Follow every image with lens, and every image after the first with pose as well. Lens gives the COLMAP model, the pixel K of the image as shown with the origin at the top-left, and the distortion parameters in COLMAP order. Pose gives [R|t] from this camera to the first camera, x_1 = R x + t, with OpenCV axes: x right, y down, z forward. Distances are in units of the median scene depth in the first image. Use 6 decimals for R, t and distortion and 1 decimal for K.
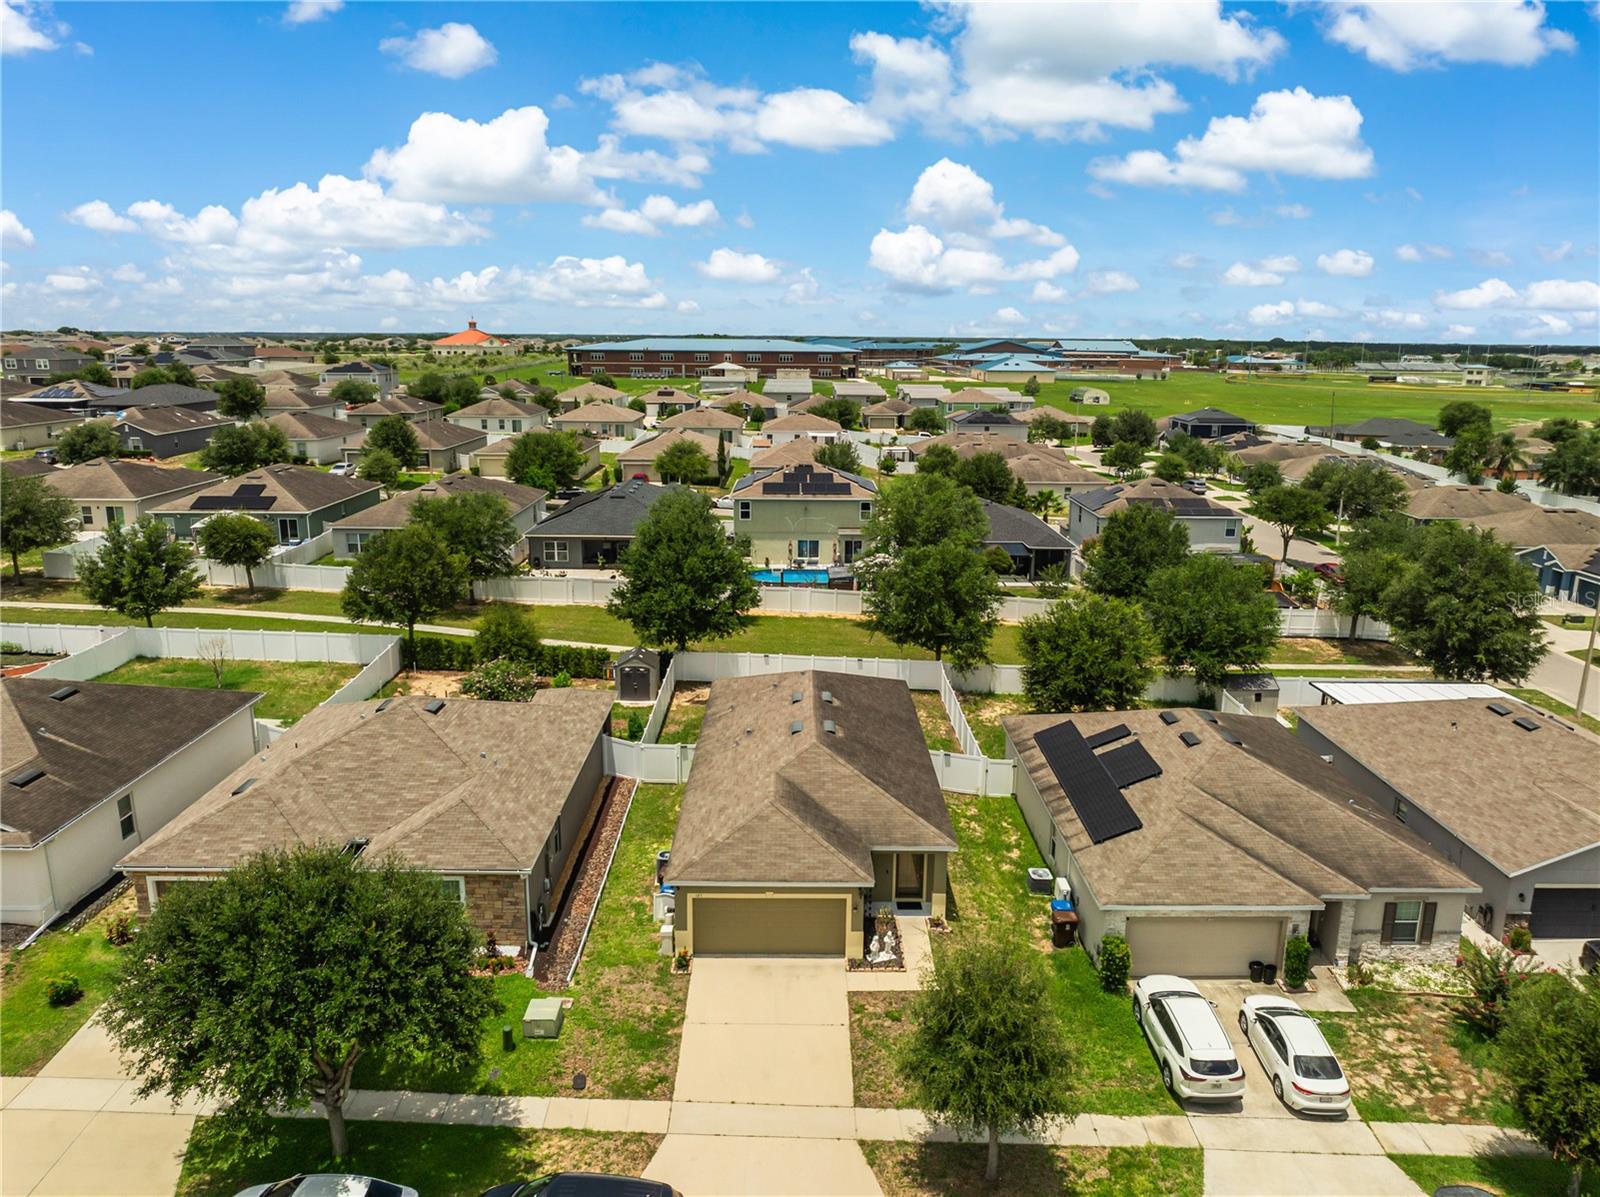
lens RADIAL K [[1117.6, 0, 800.0], [0, 1117.6, 598.5], [0, 0, 1]] dist [-0.023439, 0.001532]
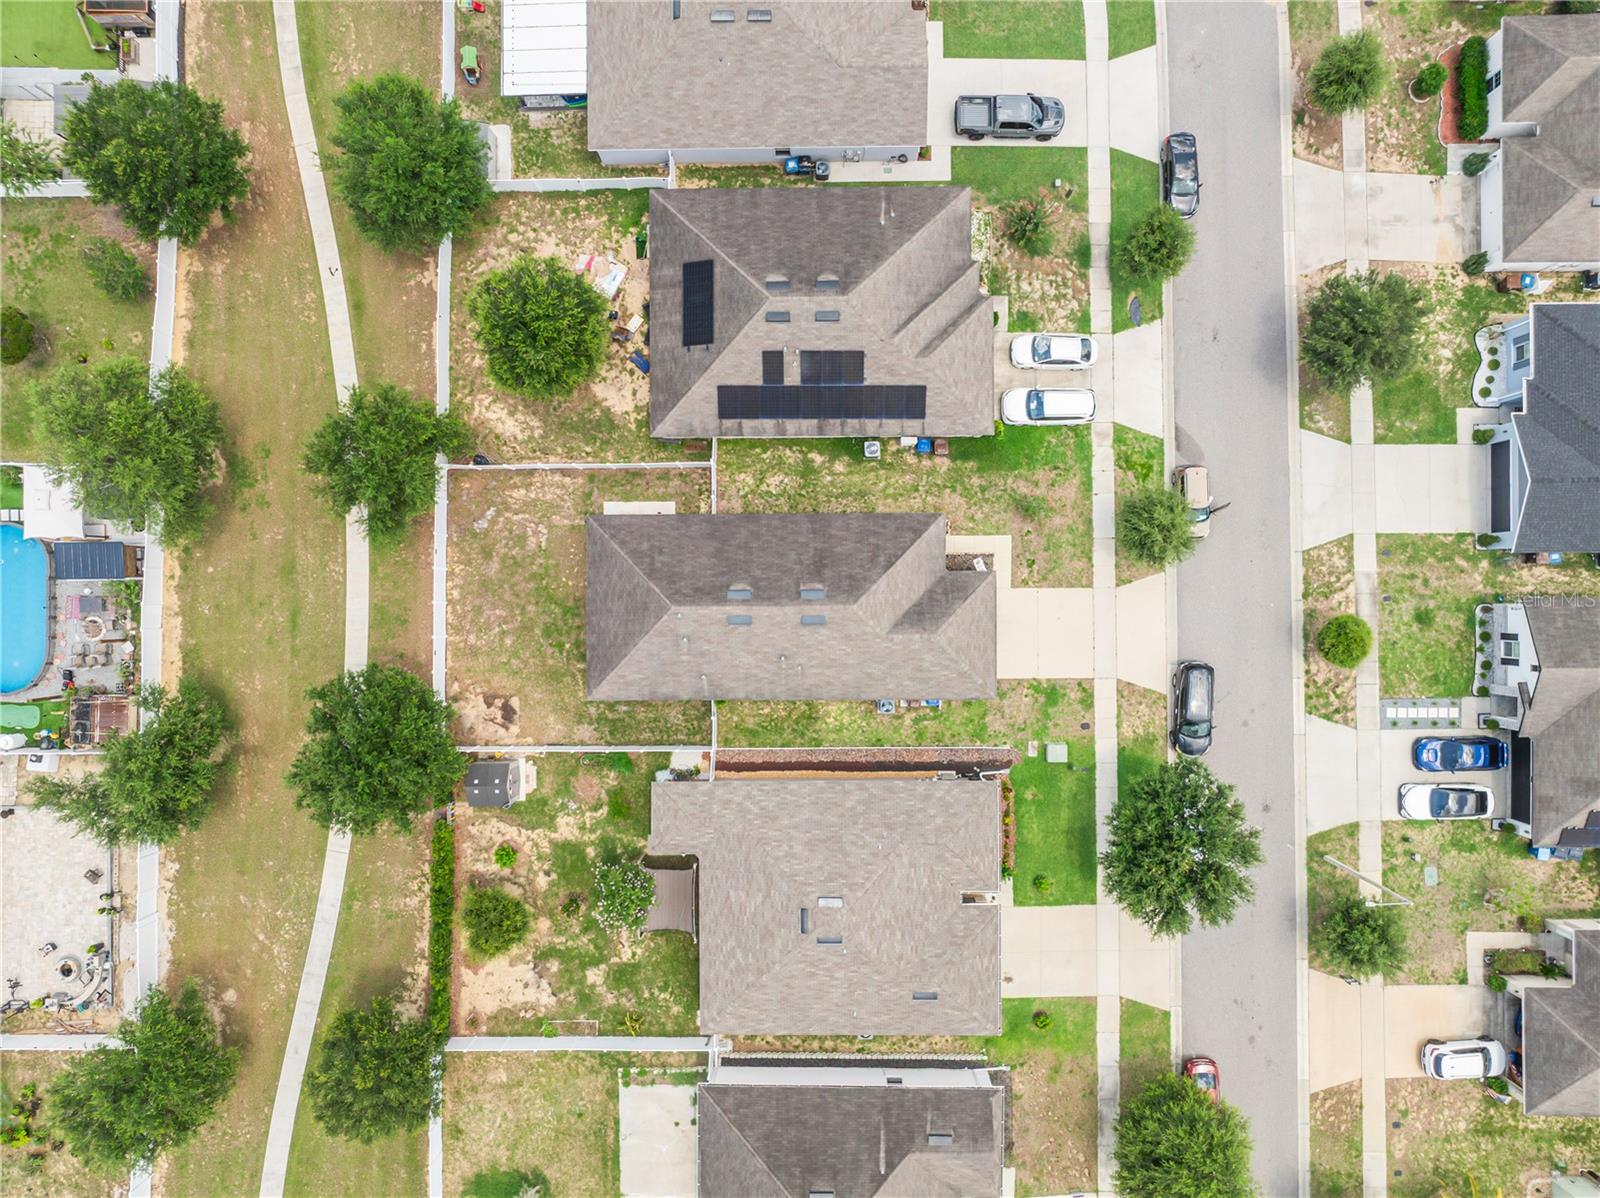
lens RADIAL K [[1117.6, 0, 800.0], [0, 1117.6, 599.0], [0, 0, 1]] dist [-0.023439, 0.001532]
pose [[-0.000842, -0.999961, -0.008780, 0.045322], [0.253927, -0.008706, 0.967184, -1.583846], [-0.967223, -0.001416, 0.253924, 0.968266]]
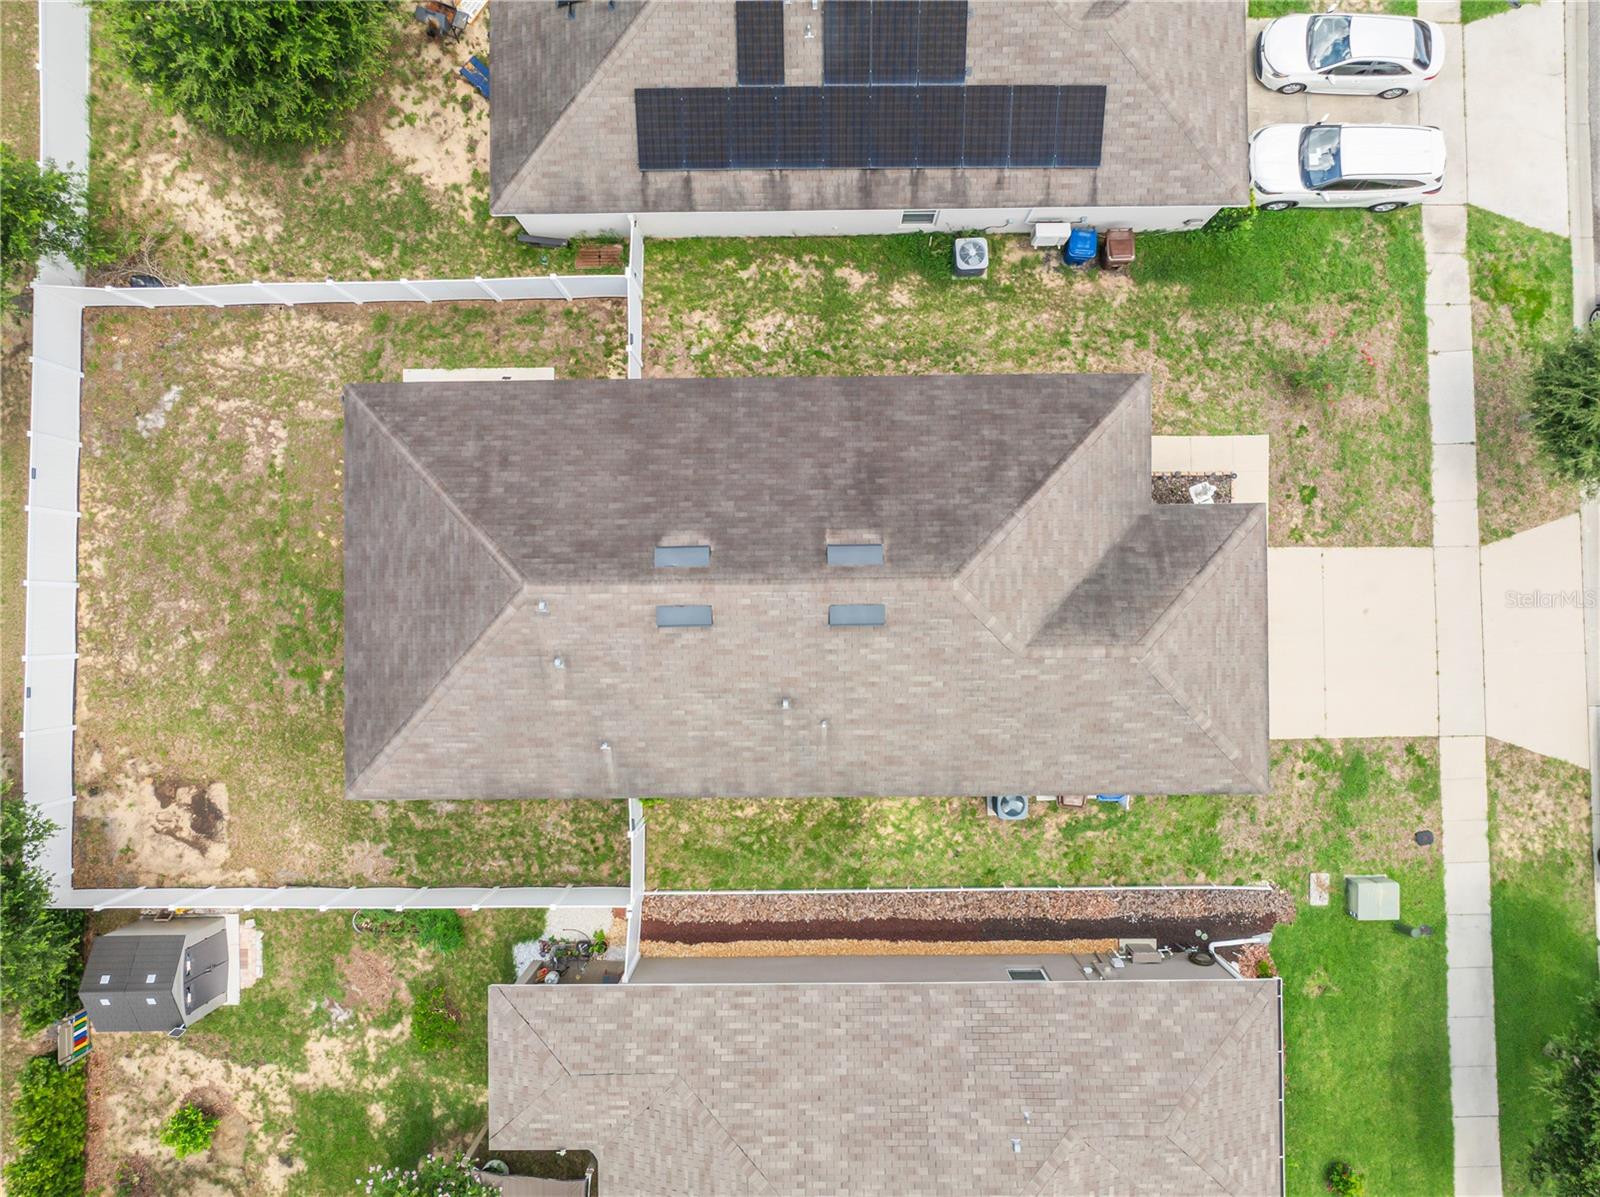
lens RADIAL K [[1117.6, 0, 800.0], [0, 1117.6, 598.5], [0, 0, 1]] dist [-0.023439, 0.001532]
pose [[-0.006226, -0.999979, -0.001570, 0.008709], [0.248493, -0.003068, 0.968629, -0.590781], [-0.968614, 0.005641, 0.248507, 1.251791]]
